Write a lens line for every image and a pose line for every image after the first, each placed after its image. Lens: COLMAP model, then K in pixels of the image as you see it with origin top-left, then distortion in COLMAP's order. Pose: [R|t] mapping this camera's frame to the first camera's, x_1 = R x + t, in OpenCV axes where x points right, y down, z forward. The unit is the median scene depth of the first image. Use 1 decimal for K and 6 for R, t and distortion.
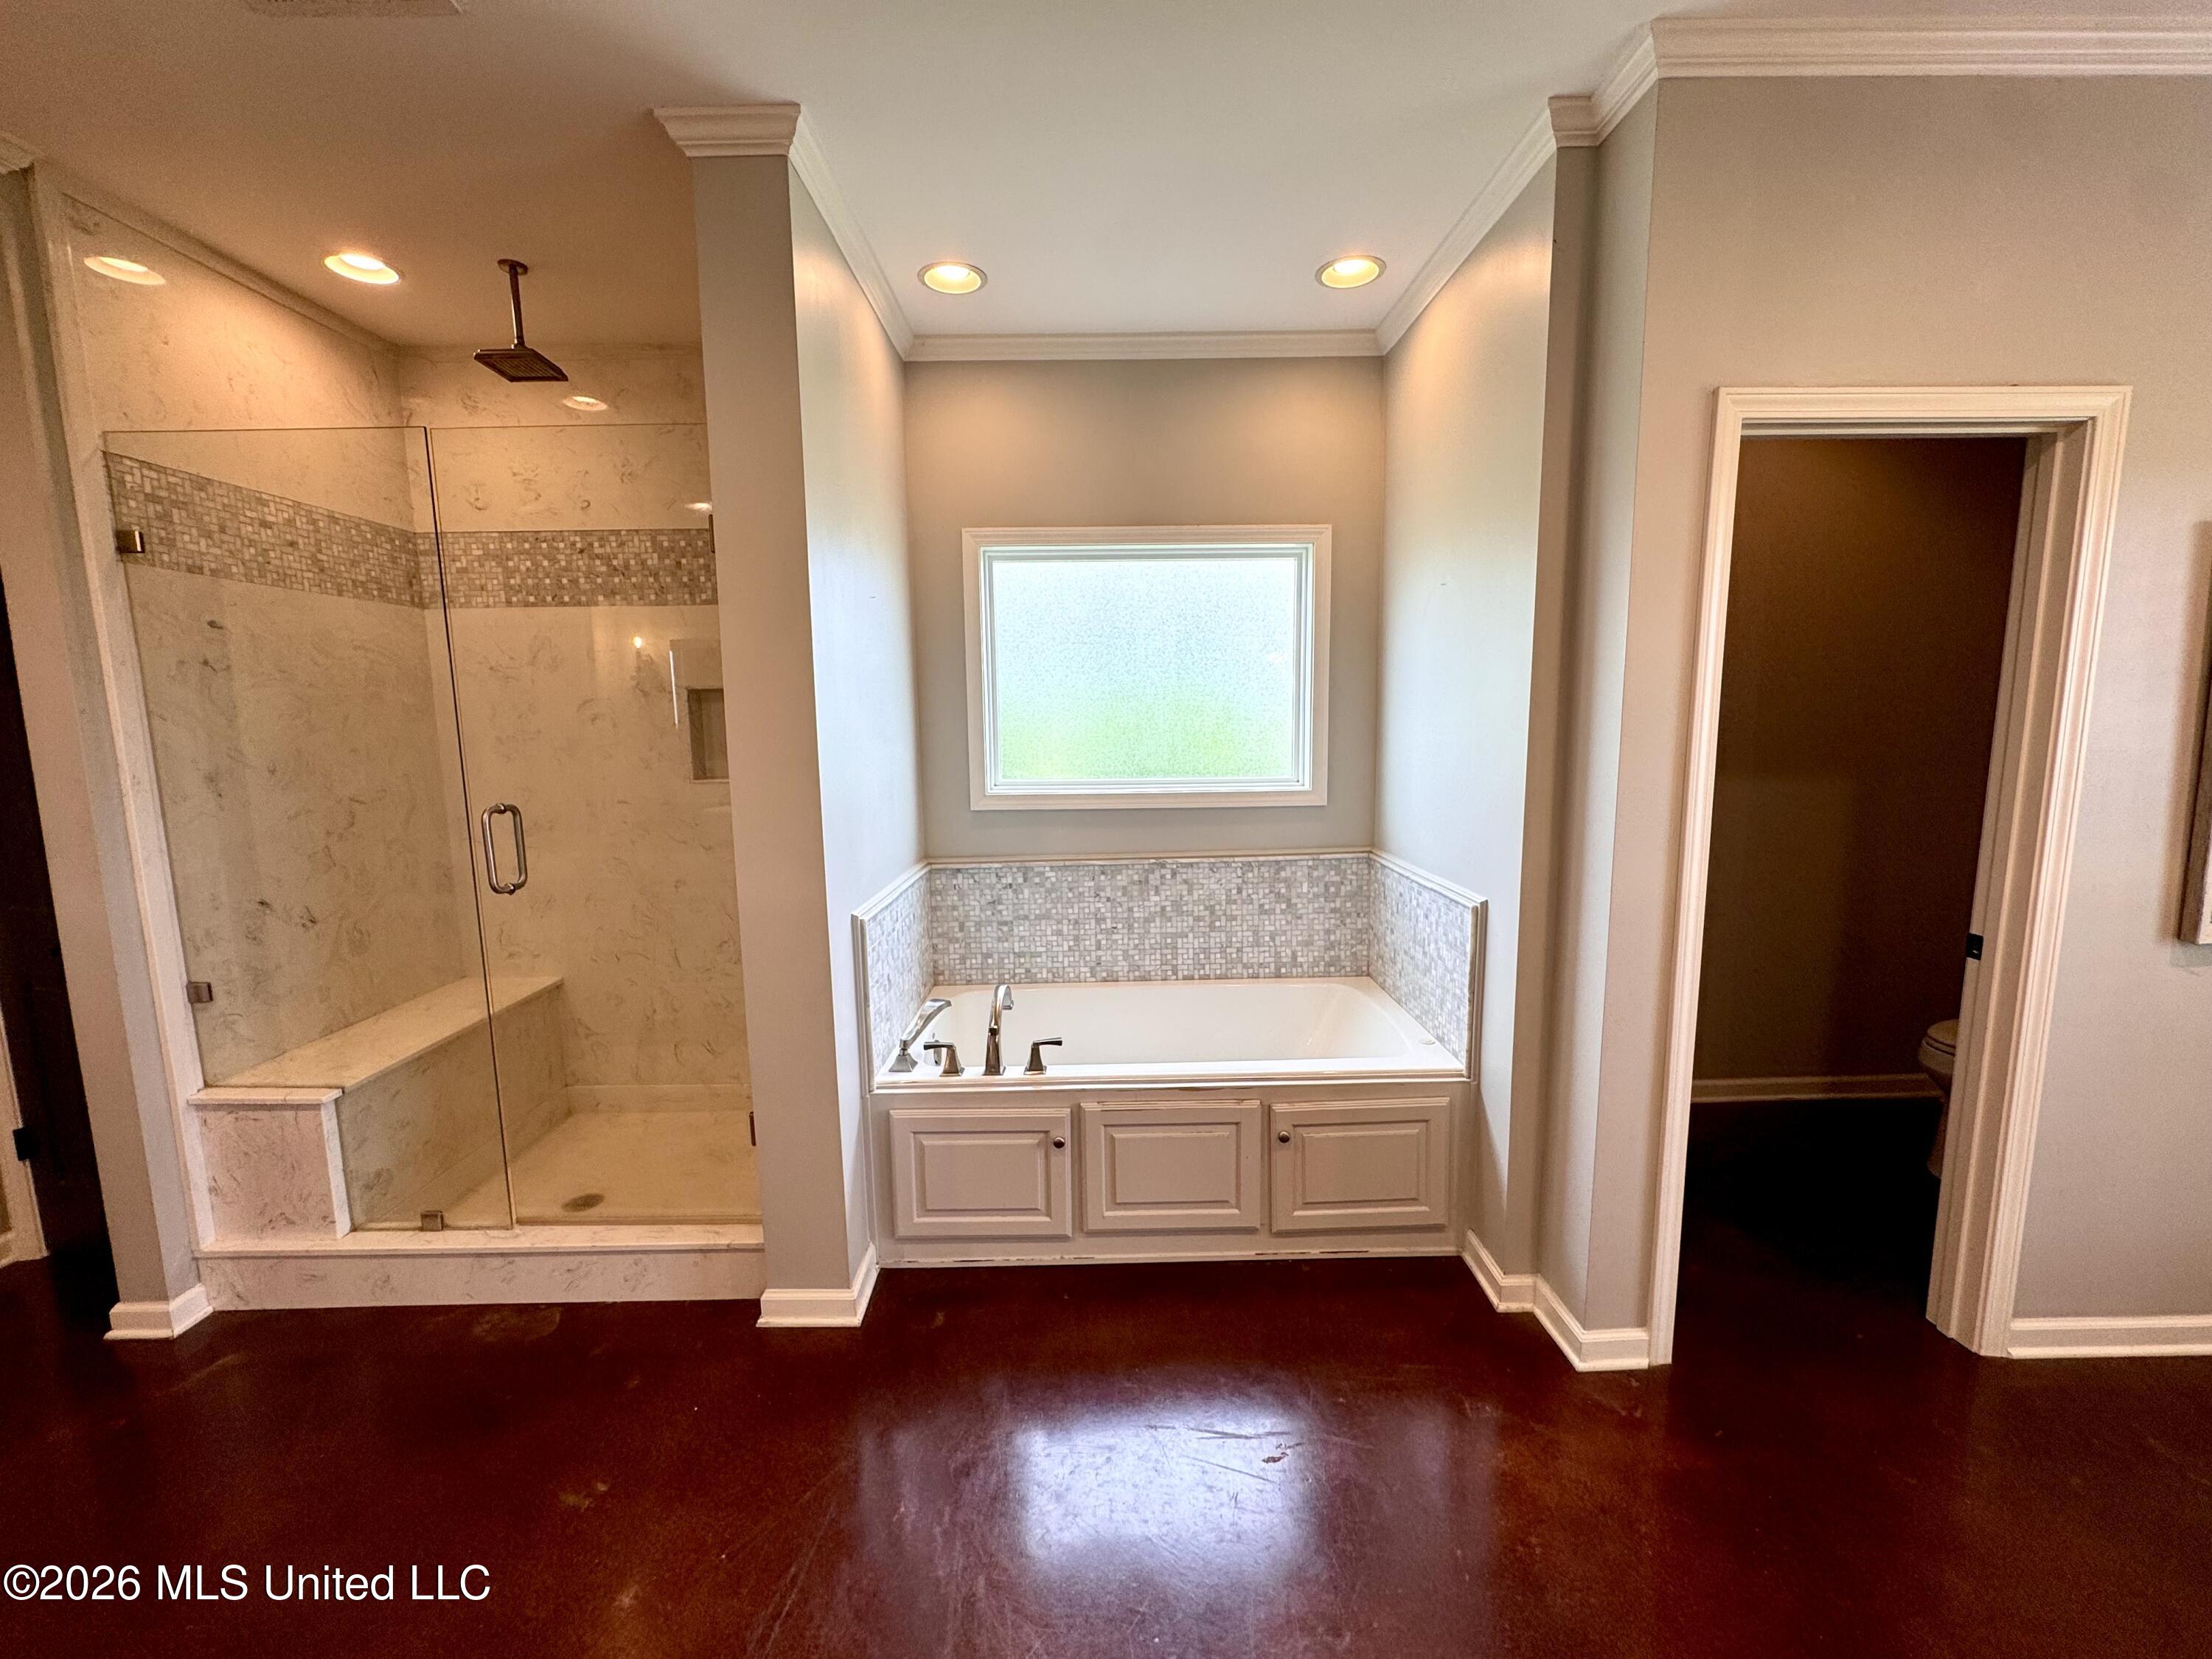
lens RADIAL K [[896.8, 0, 1106.0], [0, 896.8, 829.5], [0, 0, 1]] dist [-0.001414, -0.000088]
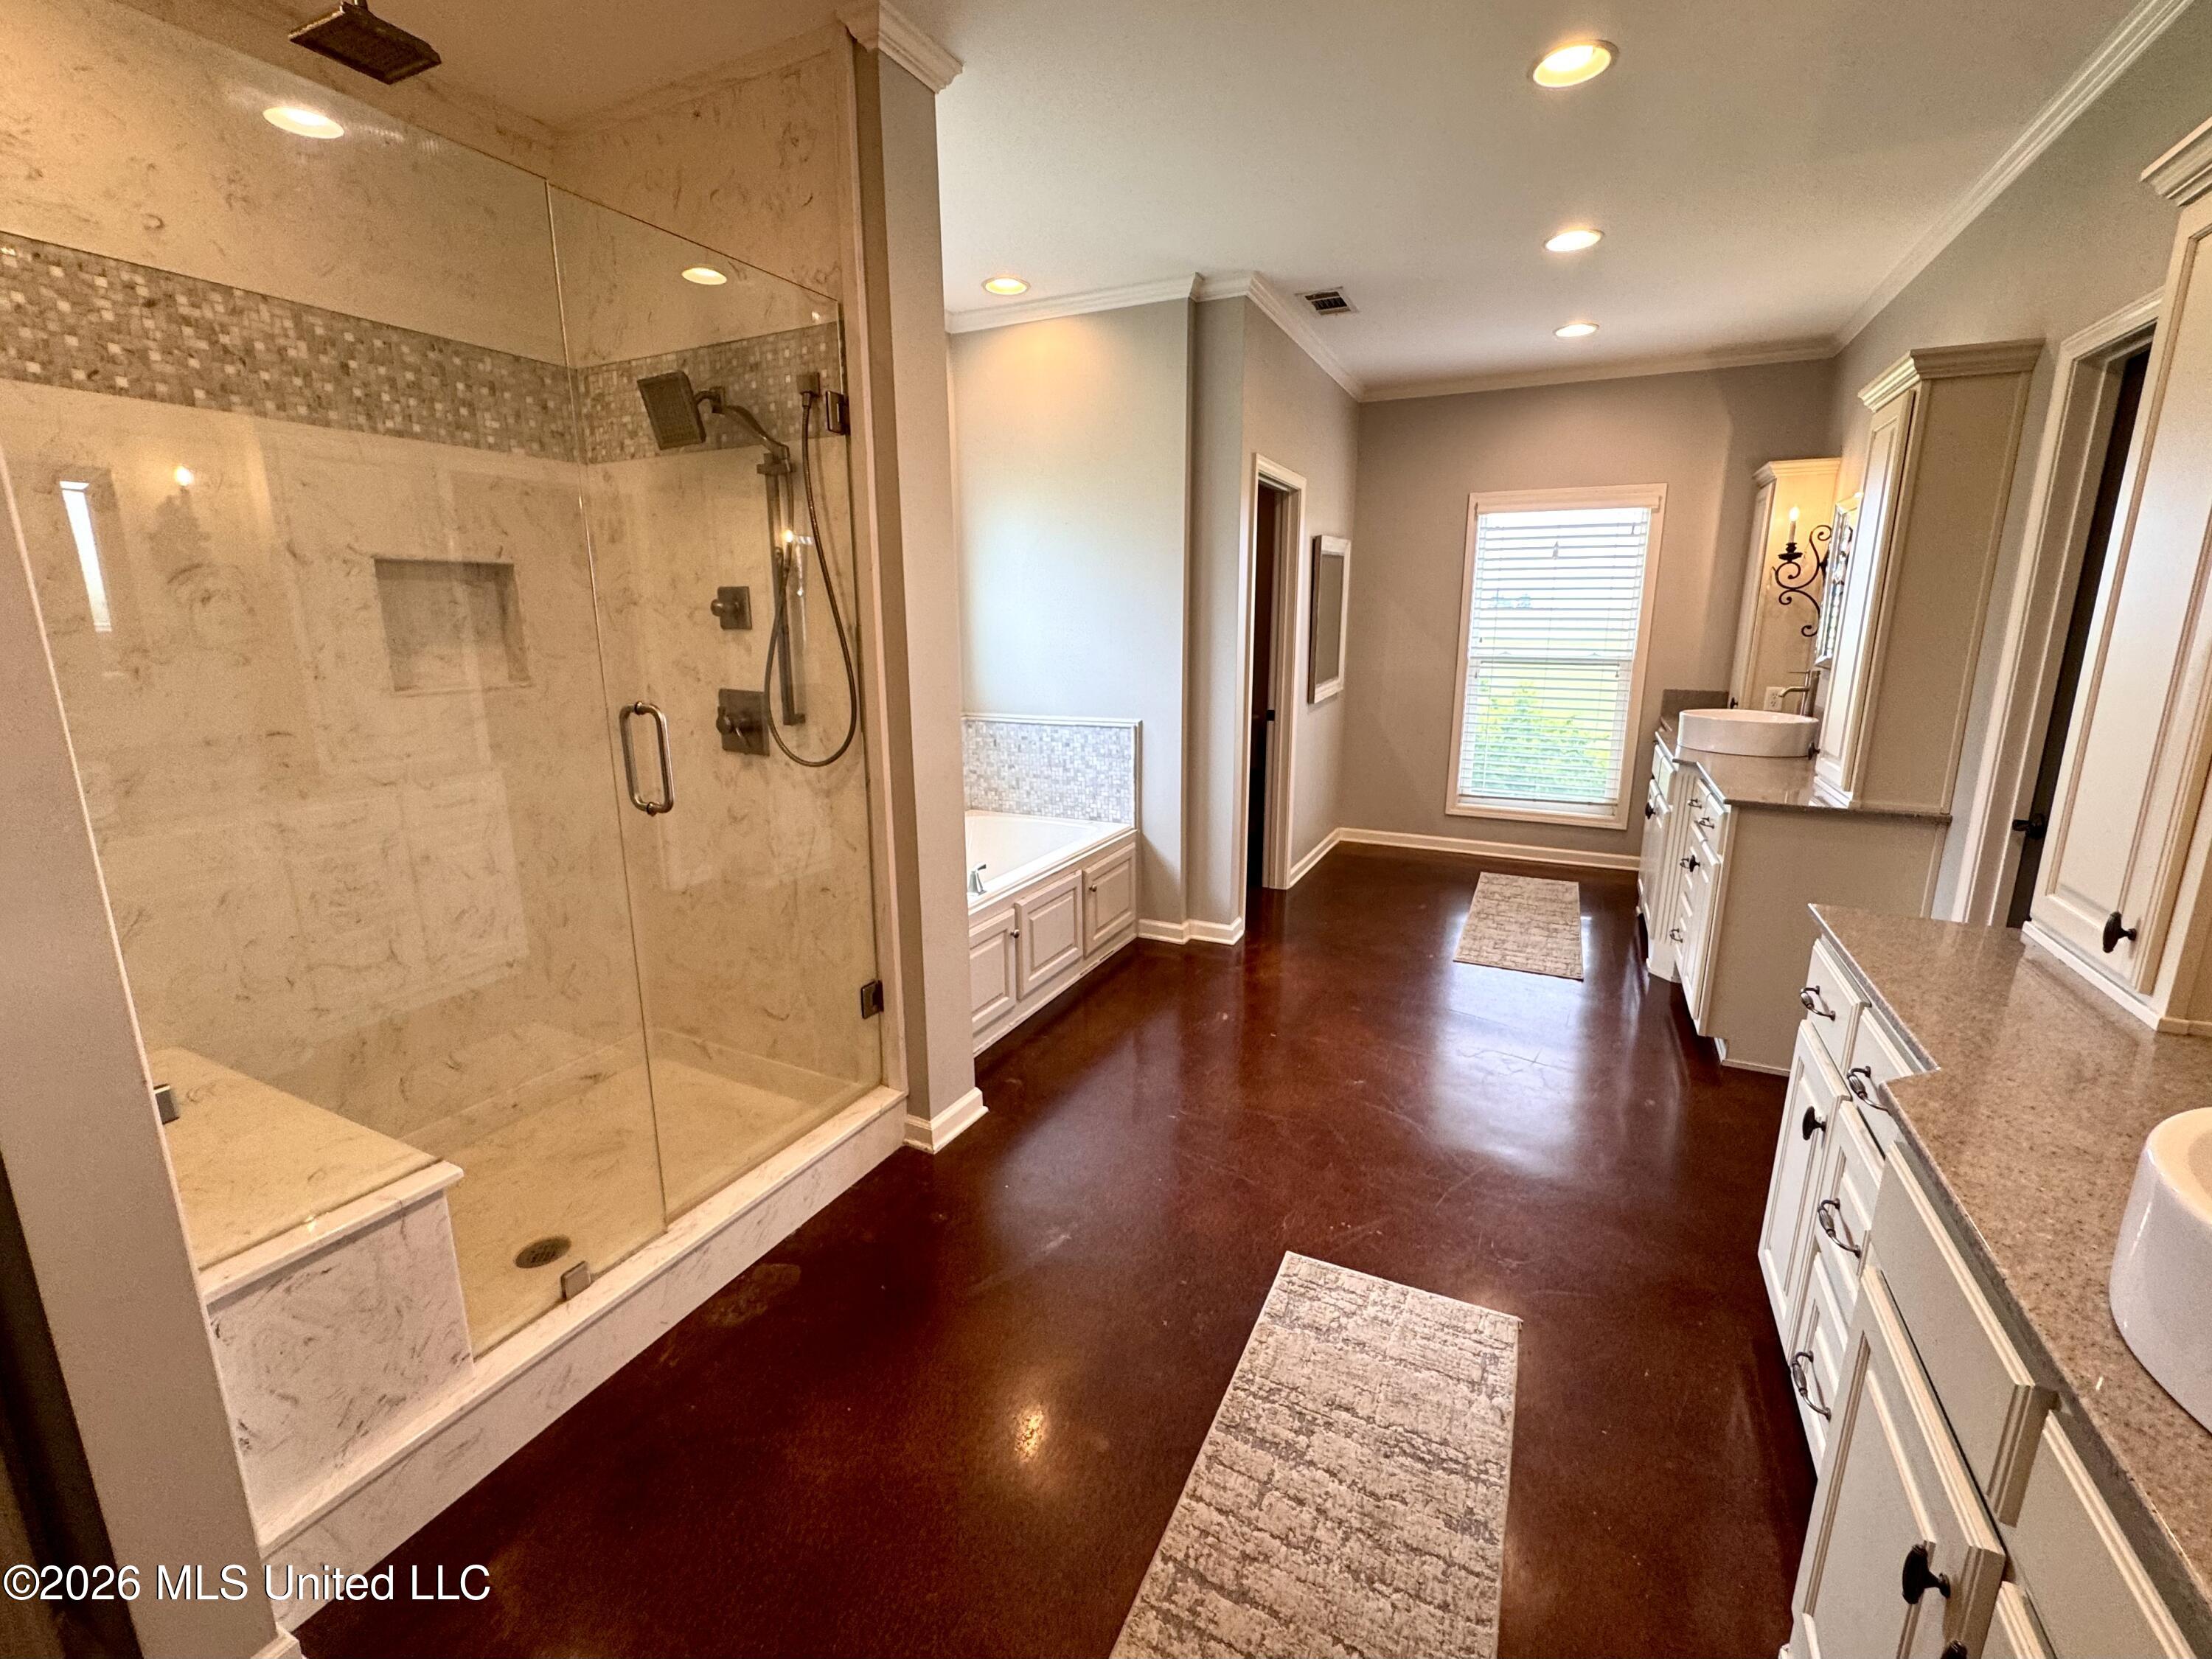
lens RADIAL K [[949.0, 0, 1106.0], [0, 949.0, 829.5], [0, 0, 1]] dist [-0.000300, -0.000221]
pose [[0.440640, -0.186624, 0.878071, -0.915128], [0.116577, 0.981764, 0.150161, 0.002771], [-0.890082, 0.036196, 0.454361, 0.185290]]
